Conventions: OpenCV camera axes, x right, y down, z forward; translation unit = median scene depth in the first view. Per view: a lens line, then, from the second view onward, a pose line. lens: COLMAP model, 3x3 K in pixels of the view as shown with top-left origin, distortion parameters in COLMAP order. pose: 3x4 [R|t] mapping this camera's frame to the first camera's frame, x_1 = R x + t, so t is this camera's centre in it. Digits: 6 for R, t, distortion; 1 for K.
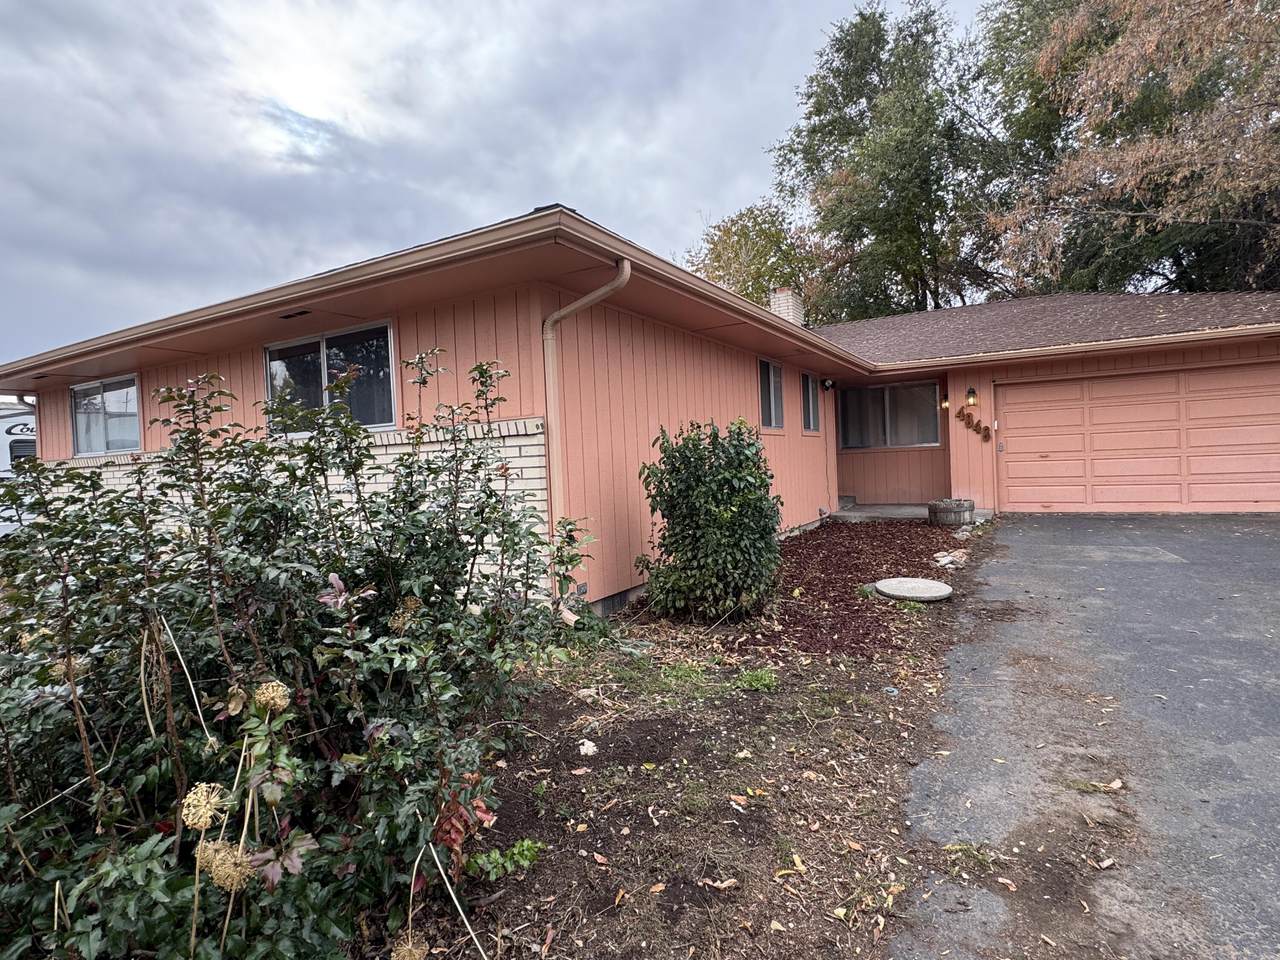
lens RADIAL K [[665.3, 0, 634.5], [0, 665.3, 475.1], [0, 0, 1]] dist [0.003513, -0.000640]
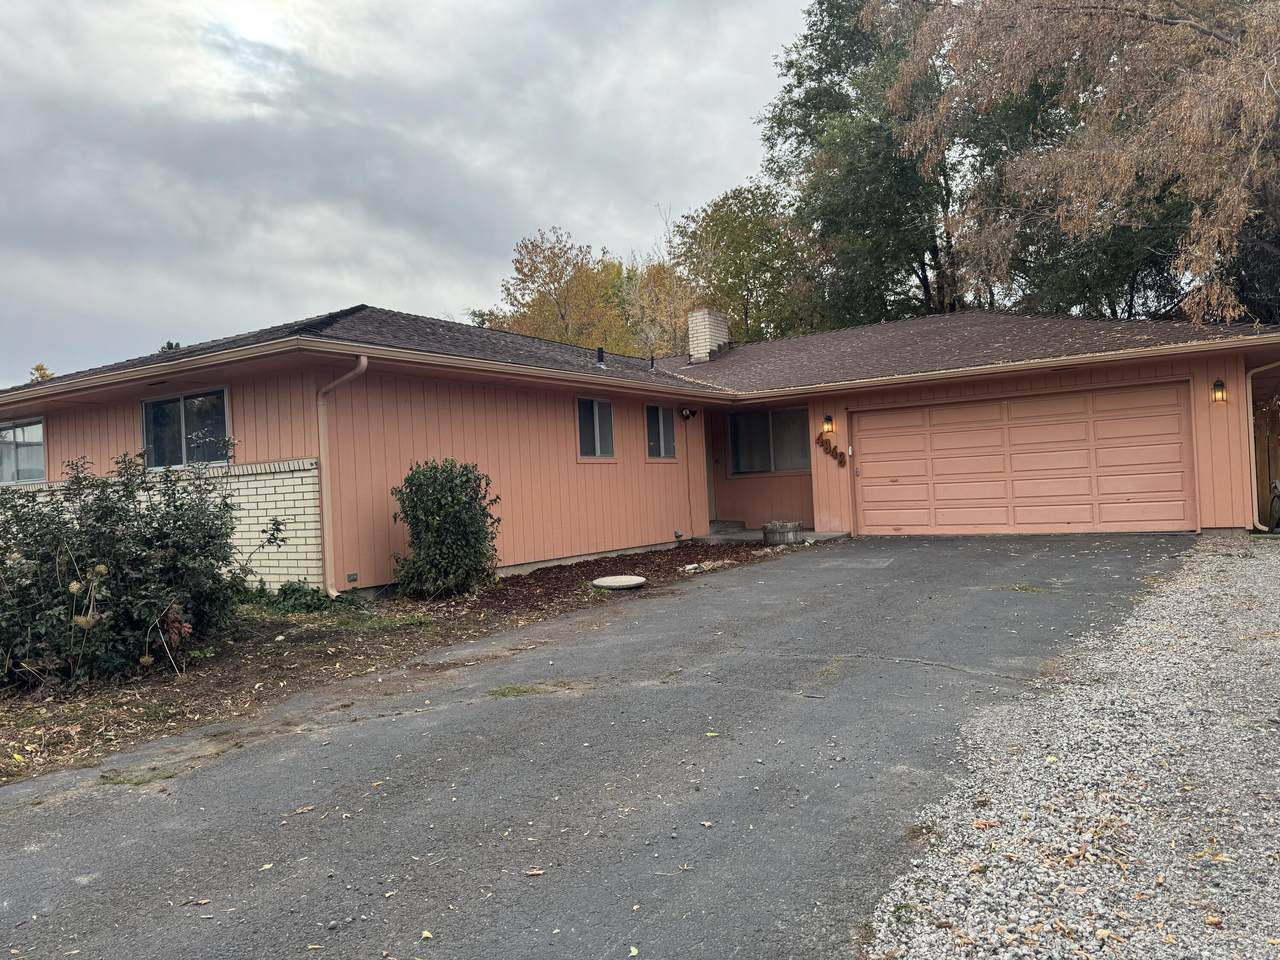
lens RADIAL K [[895.9, 0, 635.0], [0, 895.9, 477.2], [0, 0, 1]] dist [0.015292, 0.001807]
pose [[0.998271, -0.005279, -0.058549, 0.317783], [0.003365, 0.999458, -0.032742, 0.011313], [0.058690, 0.032488, 0.997747, -0.440895]]
